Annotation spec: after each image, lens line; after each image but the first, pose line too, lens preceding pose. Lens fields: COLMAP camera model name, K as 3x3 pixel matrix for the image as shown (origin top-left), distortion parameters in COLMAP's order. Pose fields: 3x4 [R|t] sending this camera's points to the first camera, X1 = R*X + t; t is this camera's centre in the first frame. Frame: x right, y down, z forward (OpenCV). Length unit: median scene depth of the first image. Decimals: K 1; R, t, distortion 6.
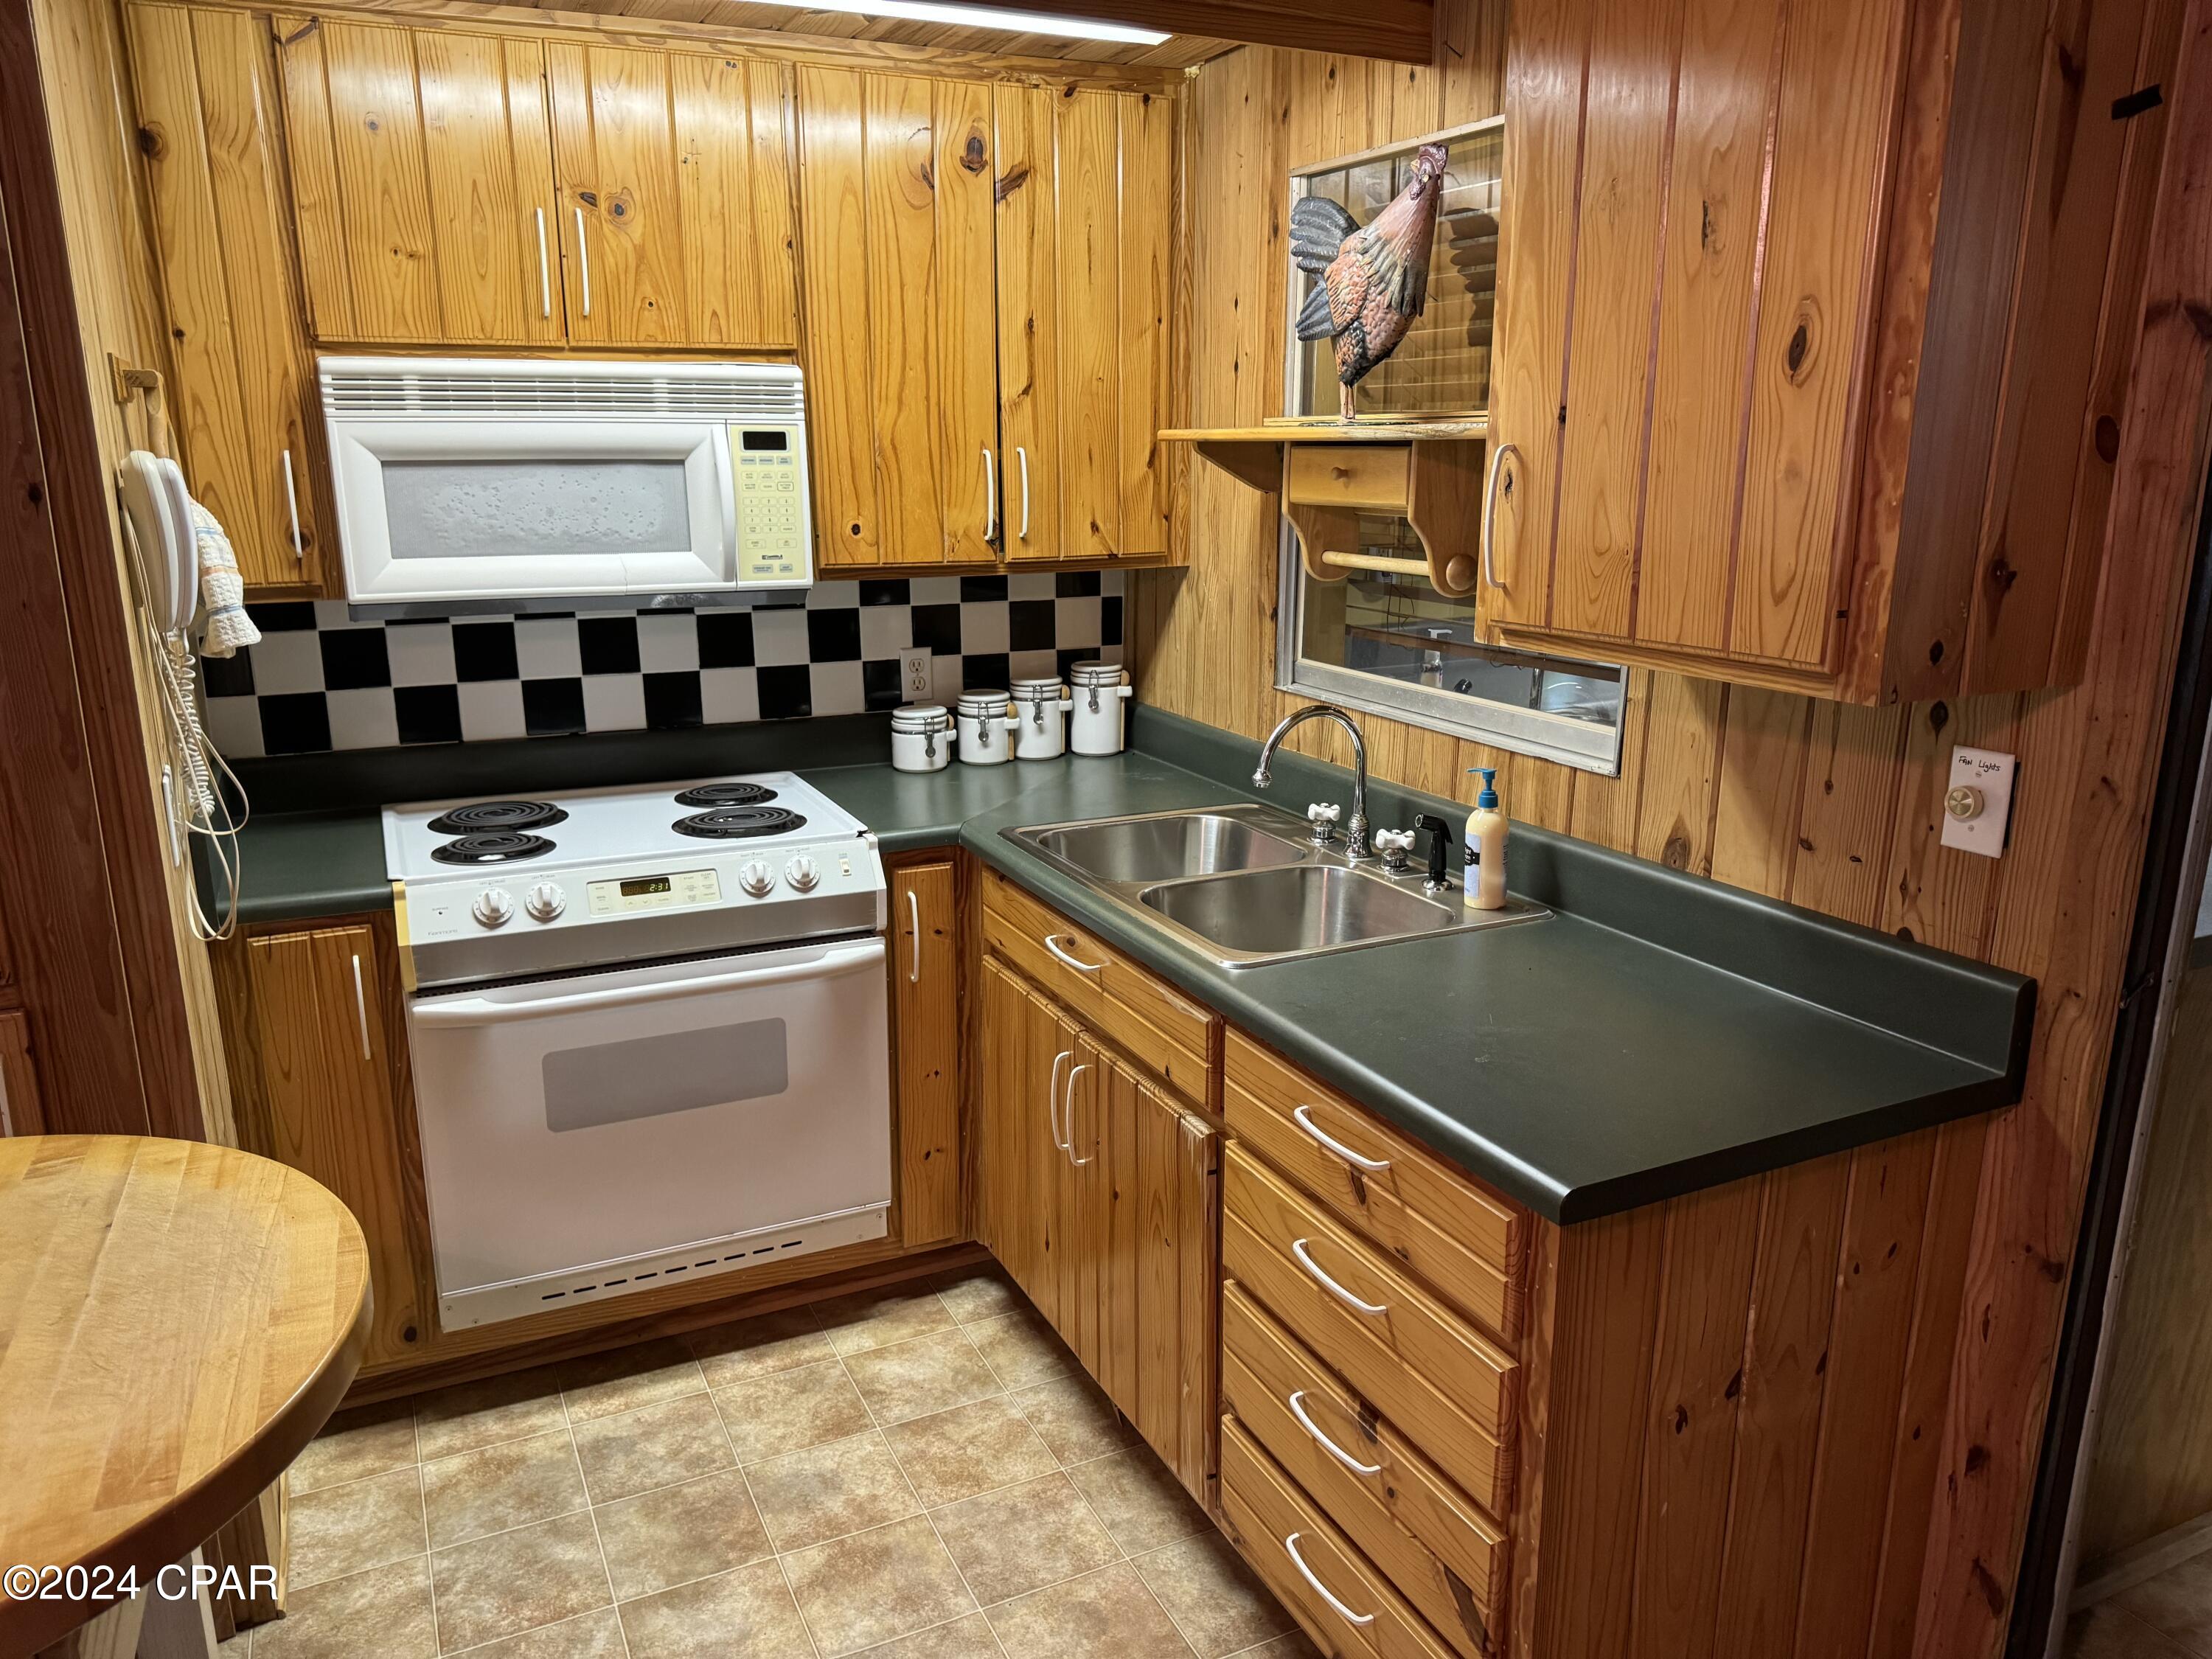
lens RADIAL K [[1559.4, 0, 1103.5], [0, 1559.4, 825.4], [0, 0, 1]] dist [0.047230, -0.061125]
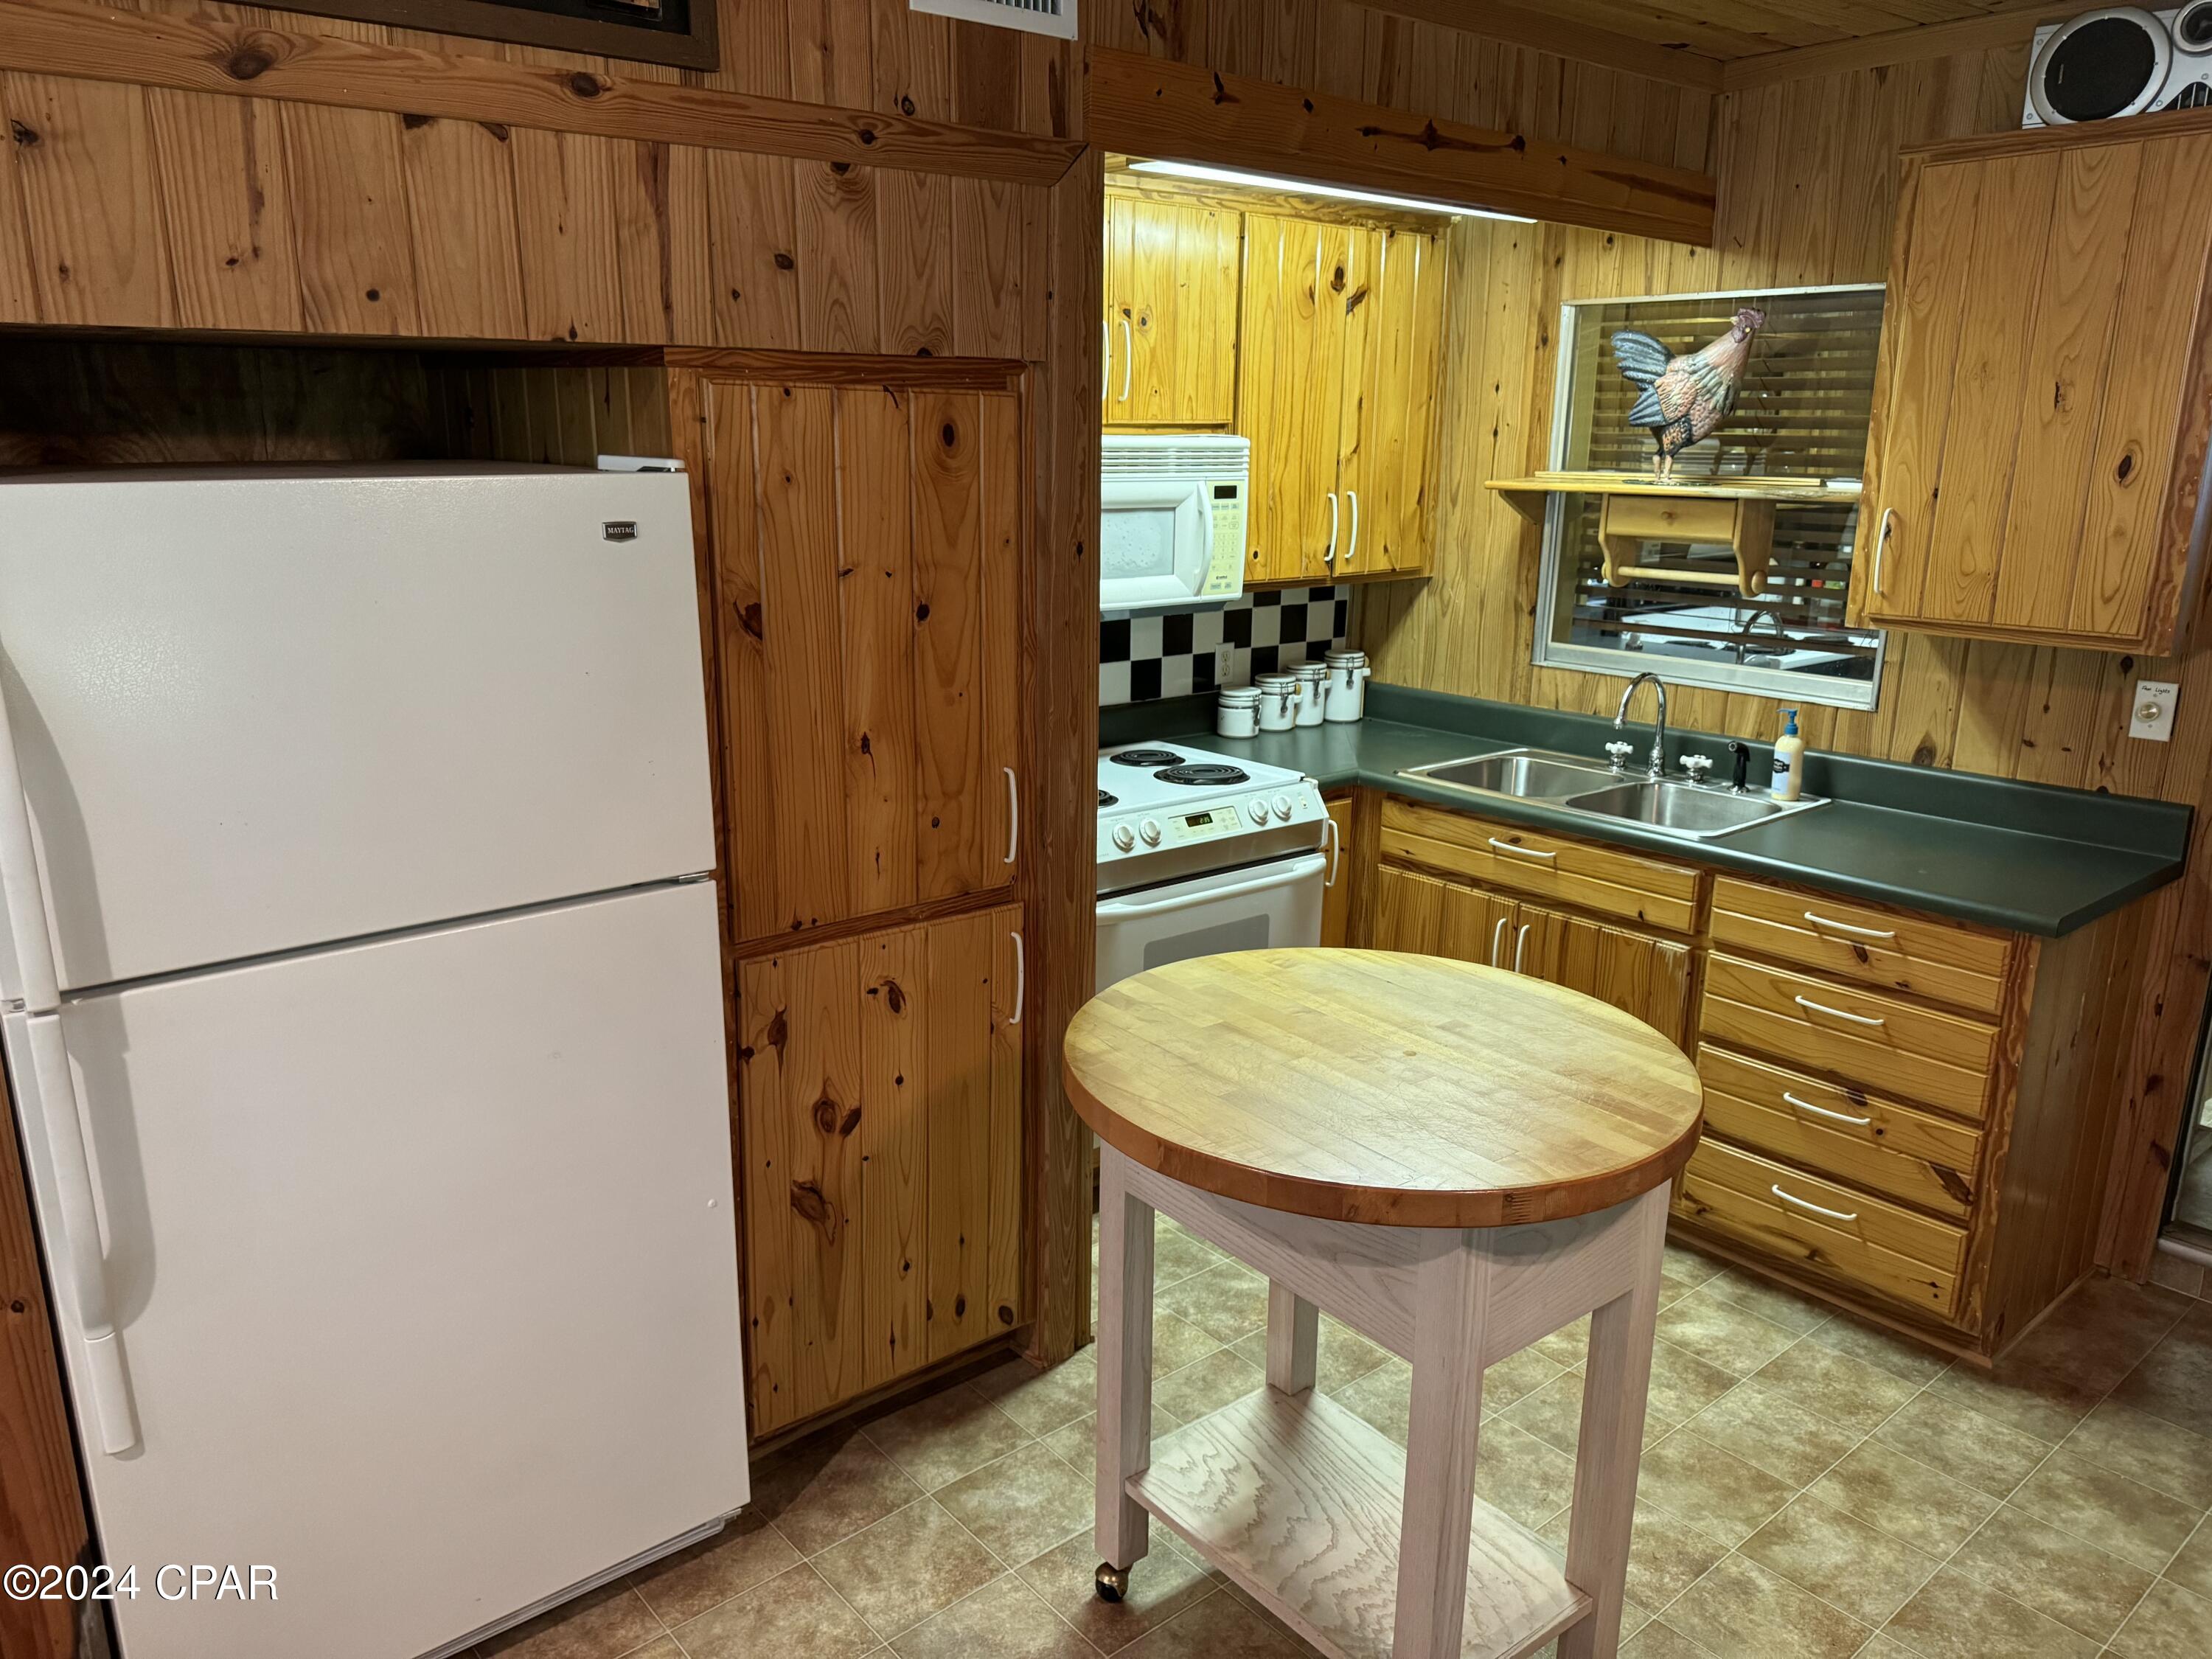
lens RADIAL K [[1559.4, 0, 1103.5], [0, 1559.4, 825.4], [0, 0, 1]] dist [0.047230, -0.061125]
pose [[0.970425, -0.051305, 0.235887, -0.762737], [0.050066, 0.998683, 0.011241, 0.025958], [-0.236153, 0.000901, 0.971716, -0.338575]]
